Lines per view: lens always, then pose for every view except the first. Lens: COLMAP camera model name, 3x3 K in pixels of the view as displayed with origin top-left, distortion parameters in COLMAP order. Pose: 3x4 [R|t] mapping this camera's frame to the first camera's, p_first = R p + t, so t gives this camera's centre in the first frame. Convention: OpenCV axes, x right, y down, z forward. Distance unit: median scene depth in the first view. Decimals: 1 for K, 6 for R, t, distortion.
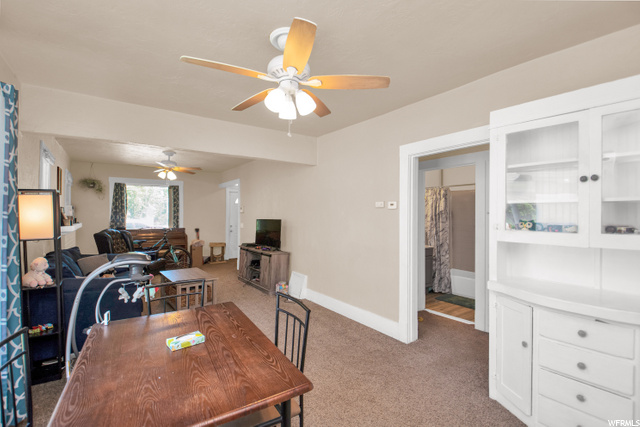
lens RADIAL K [[290.1, 0, 318.4], [0, 290.1, 213.7], [0, 0, 1]] dist [-0.018440, -0.002706]
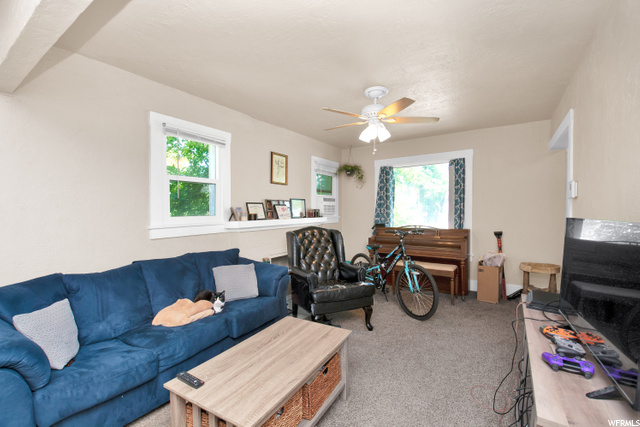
lens RADIAL K [[290.1, 0, 319.0], [0, 290.1, 216.8], [0, 0, 1]] dist [-0.018440, -0.002706]
pose [[0.336640, 0.021349, -0.941392, -0.023268], [0.007962, 0.999643, 0.025517, 0.007368], [0.941600, -0.016085, 0.336349, 0.582054]]
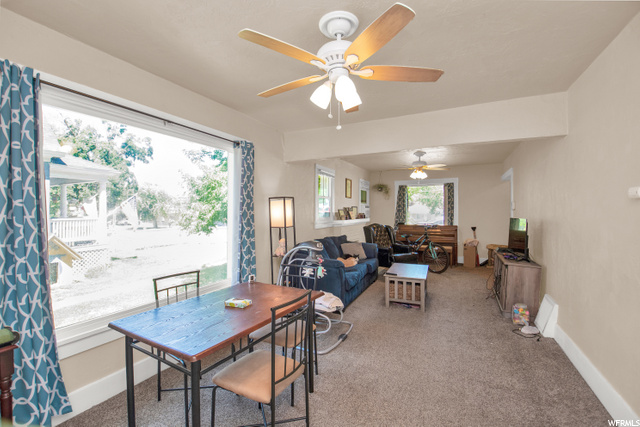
lens RADIAL K [[290.1, 0, 317.1], [0, 290.1, 212.1], [0, 0, 1]] dist [-0.018440, -0.002706]
pose [[0.448937, -0.000542, -0.893563, 0.215521], [0.004300, 0.999990, 0.001554, 0.000215], [0.893553, -0.004540, 0.448935, 0.157498]]
